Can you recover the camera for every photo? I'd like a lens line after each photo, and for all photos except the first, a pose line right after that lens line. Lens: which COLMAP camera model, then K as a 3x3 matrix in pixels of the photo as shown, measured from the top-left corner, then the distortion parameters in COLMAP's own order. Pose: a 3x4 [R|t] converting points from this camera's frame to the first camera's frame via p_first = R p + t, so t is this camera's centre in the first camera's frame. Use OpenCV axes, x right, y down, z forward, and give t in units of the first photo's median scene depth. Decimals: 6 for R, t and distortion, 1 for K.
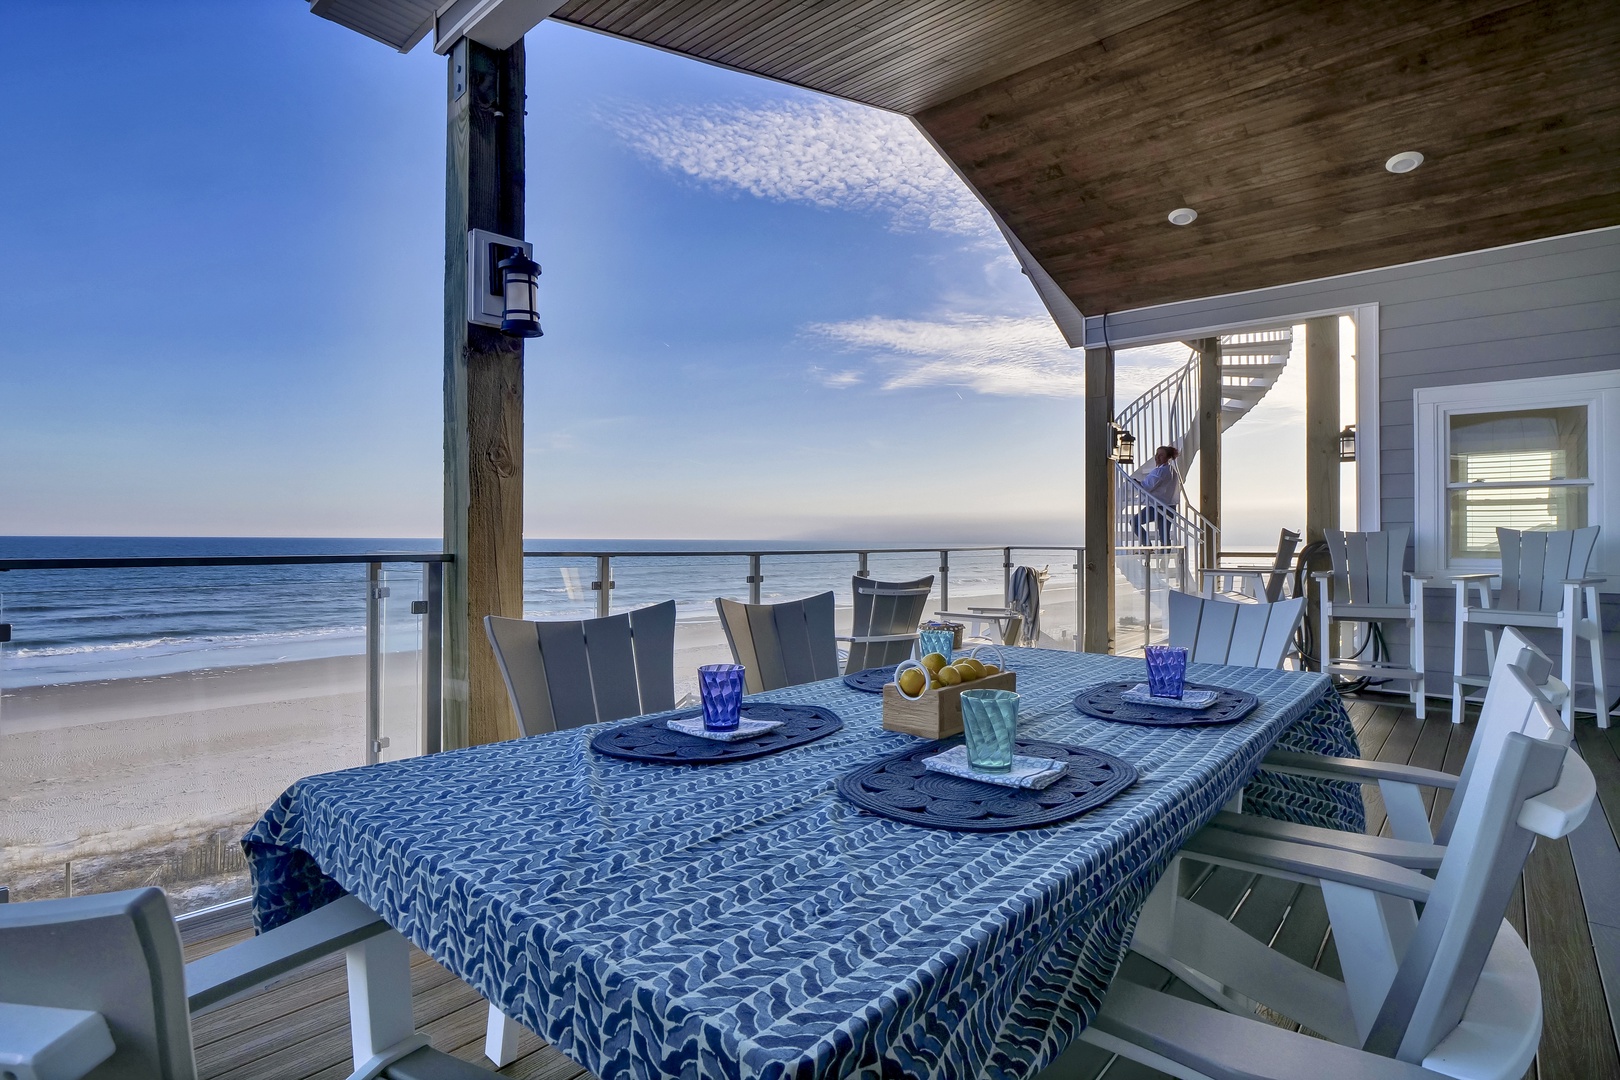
lens RADIAL K [[884.1, 0, 810.5], [0, 884.1, 542.6], [0, 0, 1]] dist [-0.031382, 0.005949]
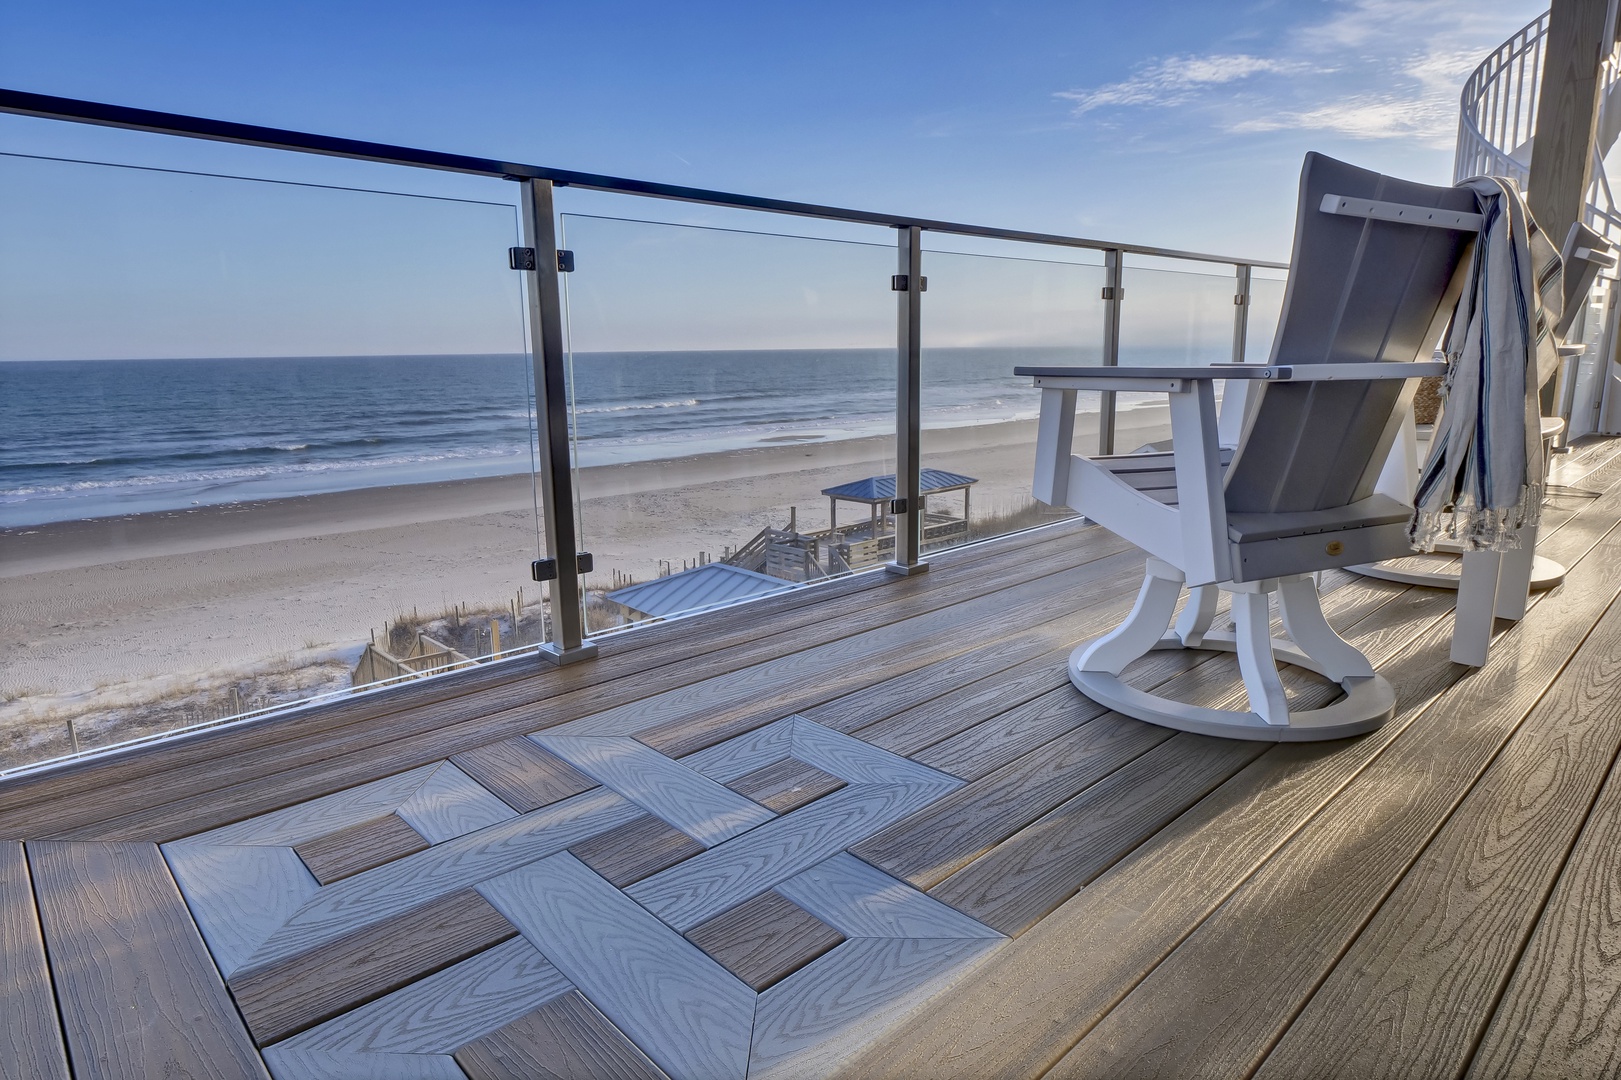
lens RADIAL K [[922.8, 0, 811.2], [0, 922.8, 543.1], [0, 0, 1]] dist [-0.000763, 0.000012]
pose [[0.996305, 0.001533, -0.085877, -0.021515], [0.014569, 0.982336, 0.186559, 0.024560], [0.084646, -0.187121, 0.978683, 0.153636]]
